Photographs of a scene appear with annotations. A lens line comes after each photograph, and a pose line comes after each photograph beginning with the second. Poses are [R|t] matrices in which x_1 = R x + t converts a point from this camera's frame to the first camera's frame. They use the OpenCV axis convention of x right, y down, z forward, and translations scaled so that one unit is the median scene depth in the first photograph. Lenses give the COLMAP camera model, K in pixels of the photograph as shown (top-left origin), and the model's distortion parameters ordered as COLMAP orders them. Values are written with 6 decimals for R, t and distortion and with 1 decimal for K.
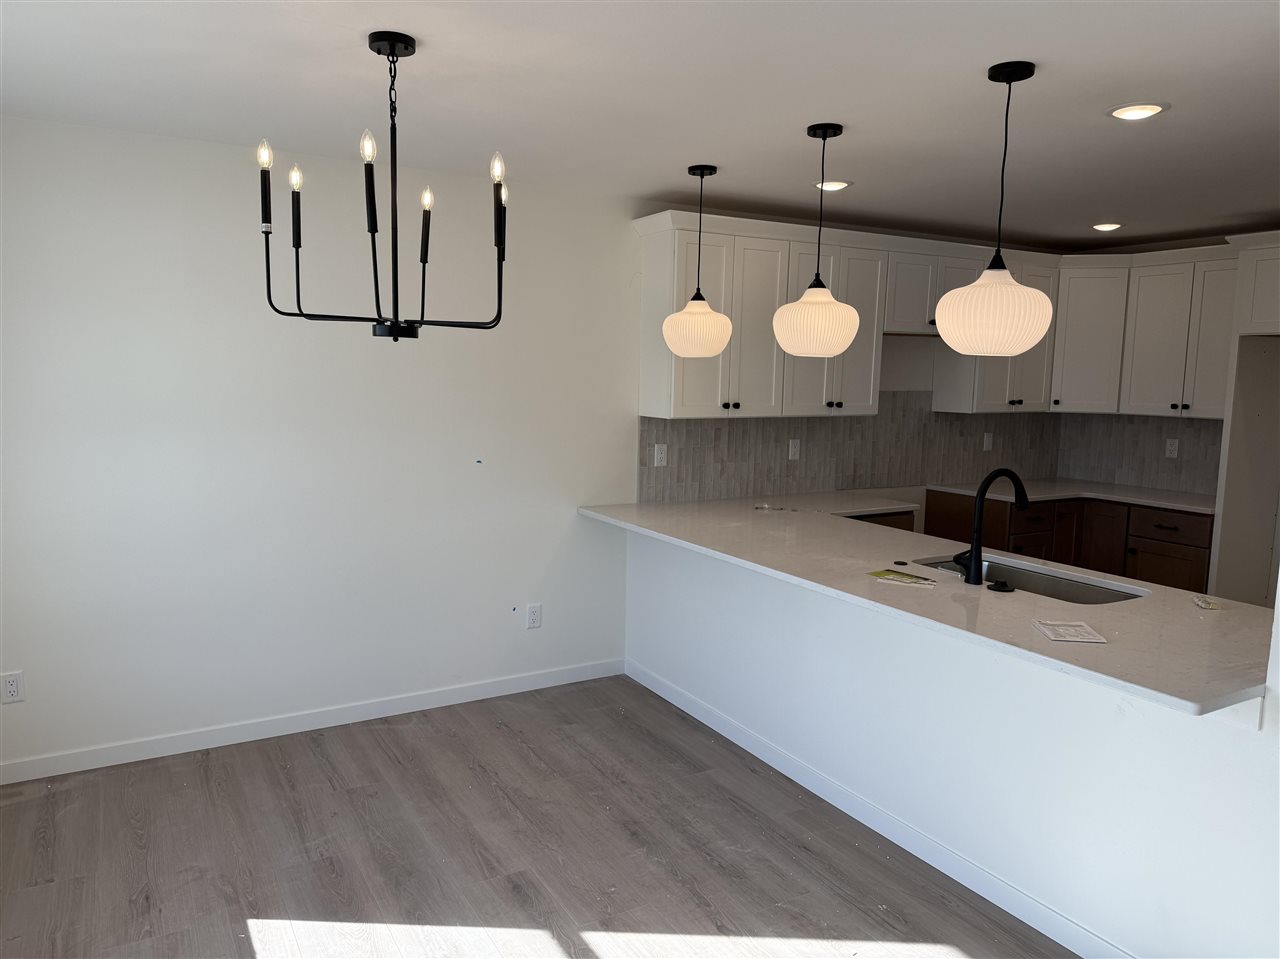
lens RADIAL K [[915.8, 0, 640.0], [0, 915.8, 479.5], [0, 0, 1]] dist [0.077683, -0.075641]
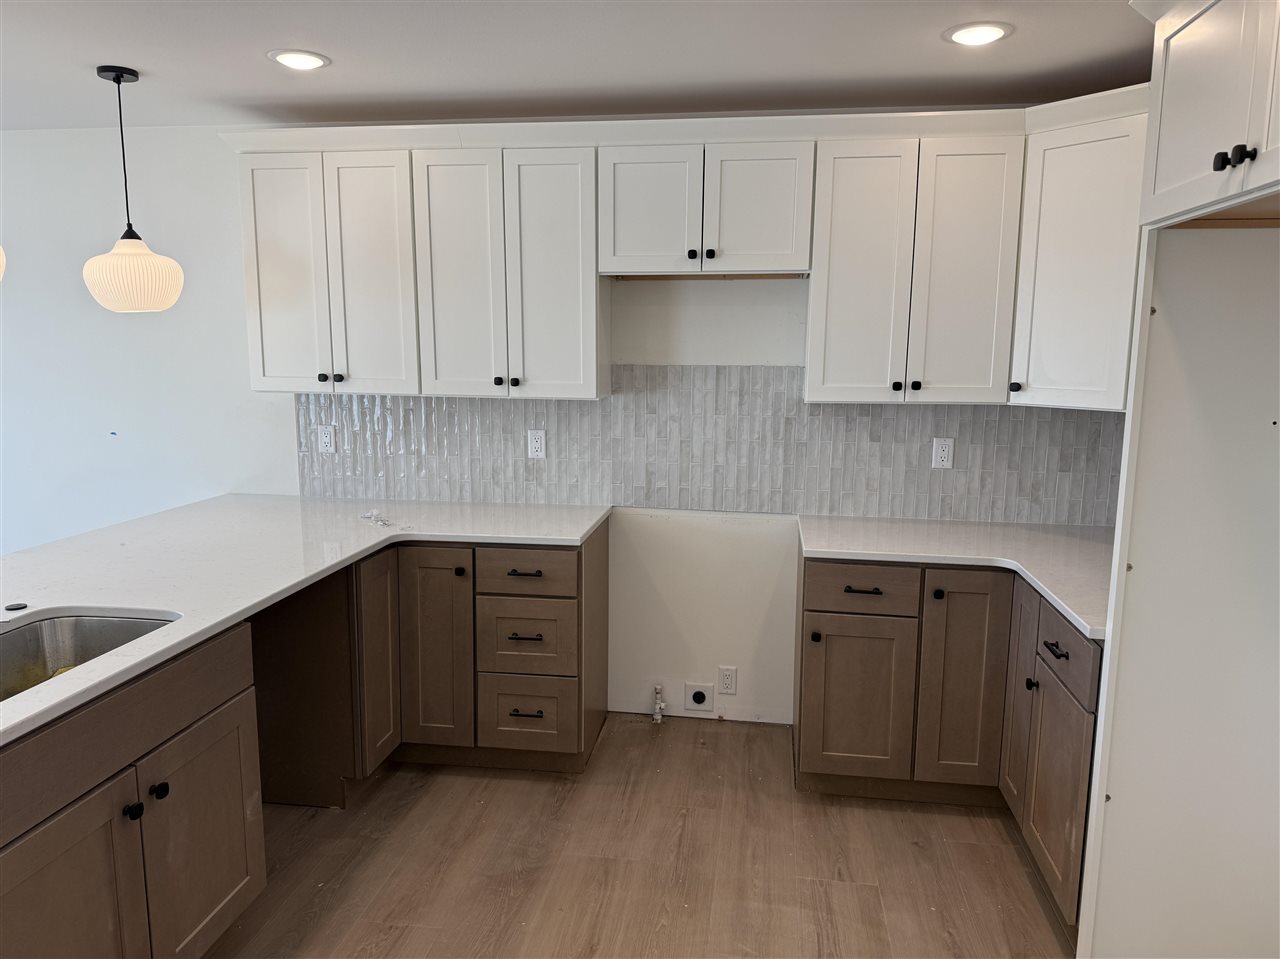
lens RADIAL K [[915.8, 0, 640.0], [0, 915.8, 479.5], [0, 0, 1]] dist [0.077683, -0.075641]
pose [[0.787613, 0.082002, -0.610689, 0.661555], [-0.068483, 0.996614, 0.045499, -0.042542], [0.612353, 0.005986, 0.790562, 0.470064]]
